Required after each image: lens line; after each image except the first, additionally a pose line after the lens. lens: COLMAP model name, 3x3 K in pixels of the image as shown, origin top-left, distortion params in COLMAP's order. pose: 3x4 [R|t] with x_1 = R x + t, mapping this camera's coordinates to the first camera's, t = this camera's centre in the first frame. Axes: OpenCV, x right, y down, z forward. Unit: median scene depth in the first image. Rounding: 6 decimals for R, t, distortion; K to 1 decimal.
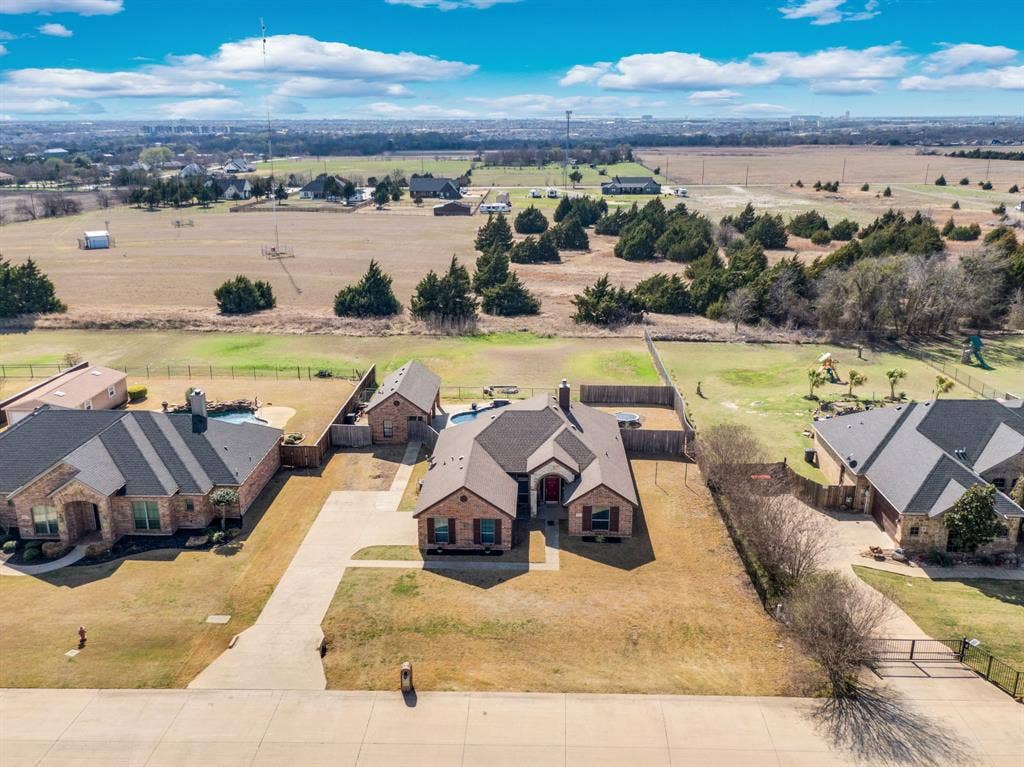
lens RADIAL K [[871.6, 0, 512.0], [0, 871.6, 383.5], [0, 0, 1]] dist [0.018553, -0.004464]
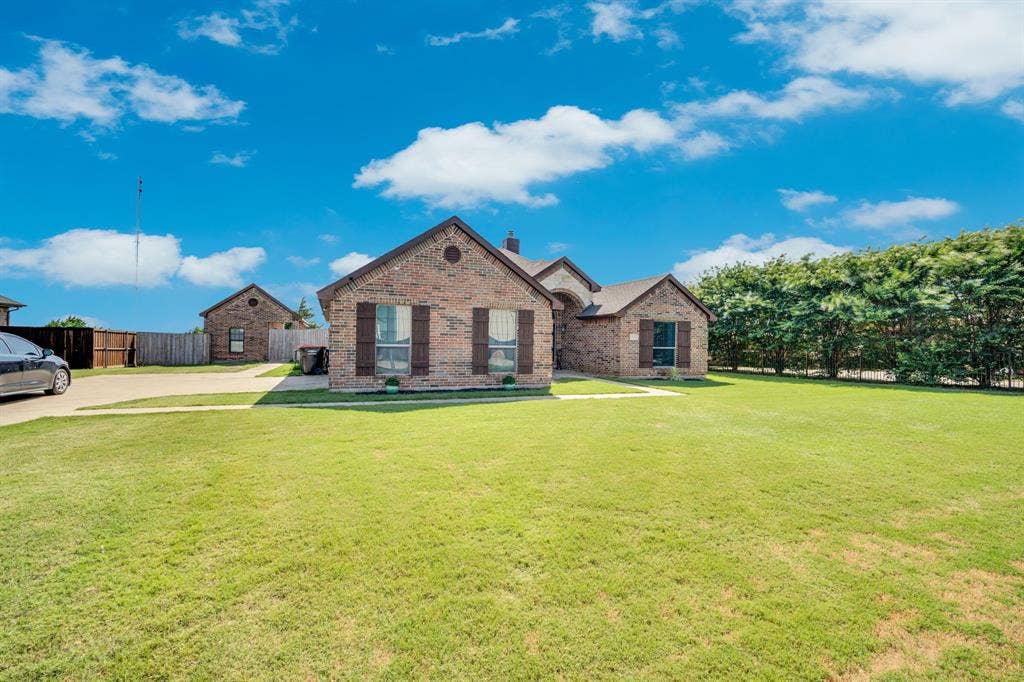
lens RADIAL K [[453.4, 0, 512.0], [0, 453.4, 341.0], [0, 0, 1]] dist [-0.000971, -0.000154]
pose [[0.917115, 0.014941, 0.398342, -0.113092], [0.101551, 0.957569, -0.269721, 0.229483], [-0.385470, 0.287817, 0.876684, 0.797061]]
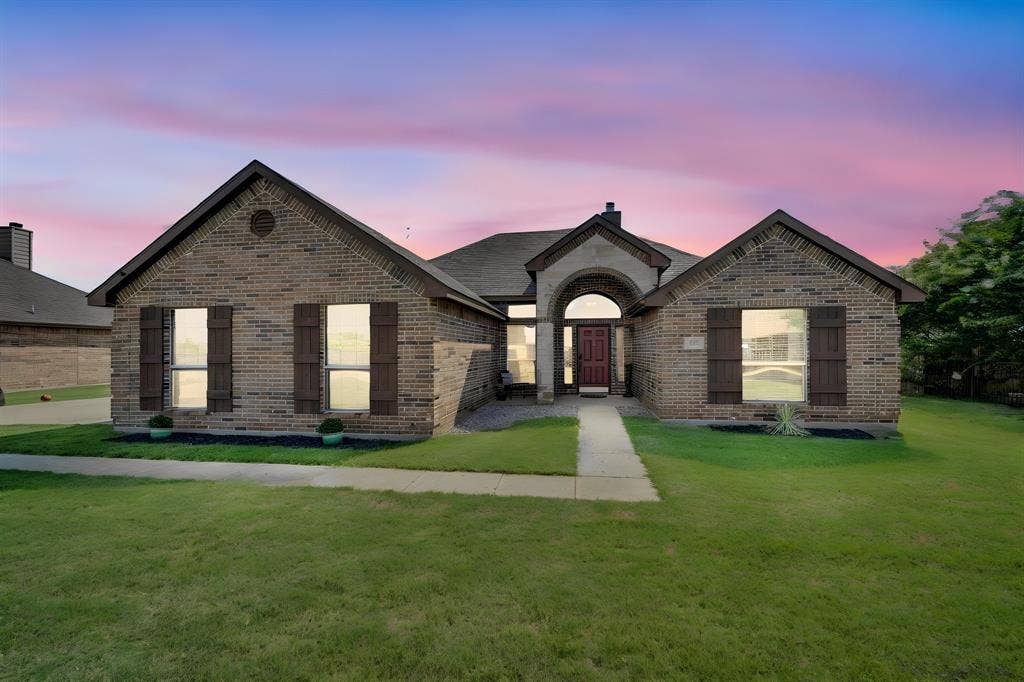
lens RADIAL K [[446.4, 0, 512.0], [0, 446.4, 341.0], [0, 0, 1]] dist [-0.002431, -0.000031]
pose [[0.993200, -0.005430, -0.116293, 0.035286], [-0.030718, 0.951289, -0.306765, 0.202433], [0.112294, 0.308251, 0.944654, 0.876234]]
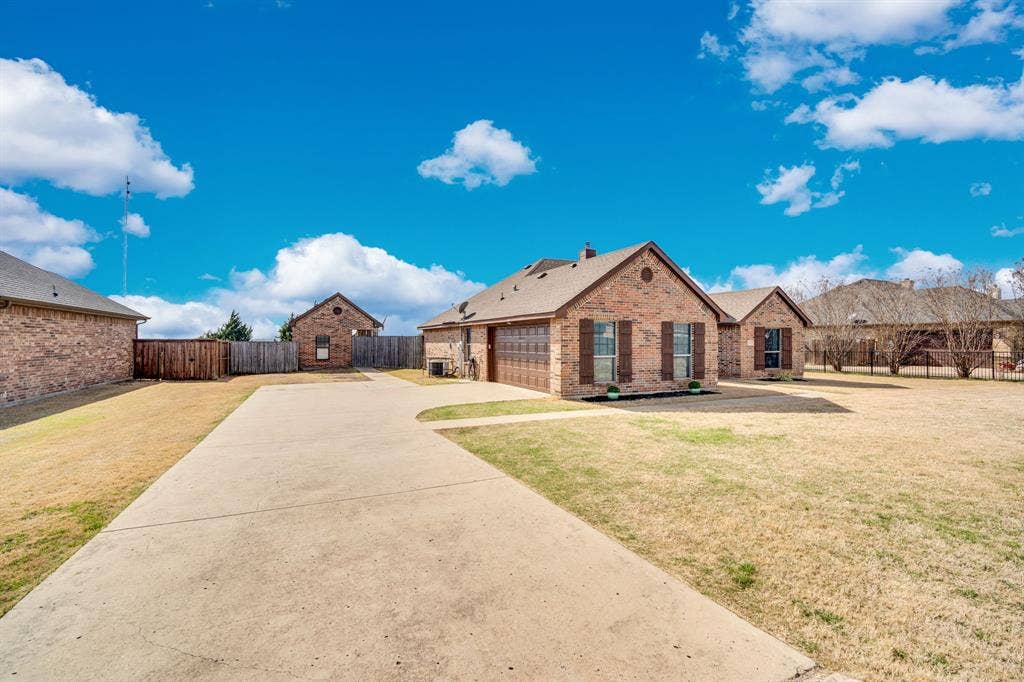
lens RADIAL K [[446.4, 0, 512.0], [0, 446.4, 341.0], [0, 0, 1]] dist [-0.002431, -0.000031]
pose [[0.892399, 0.002071, 0.451243, -0.225466], [0.129113, 0.957011, -0.259732, 0.216133], [-0.432382, 0.290046, 0.853767, 0.821785]]
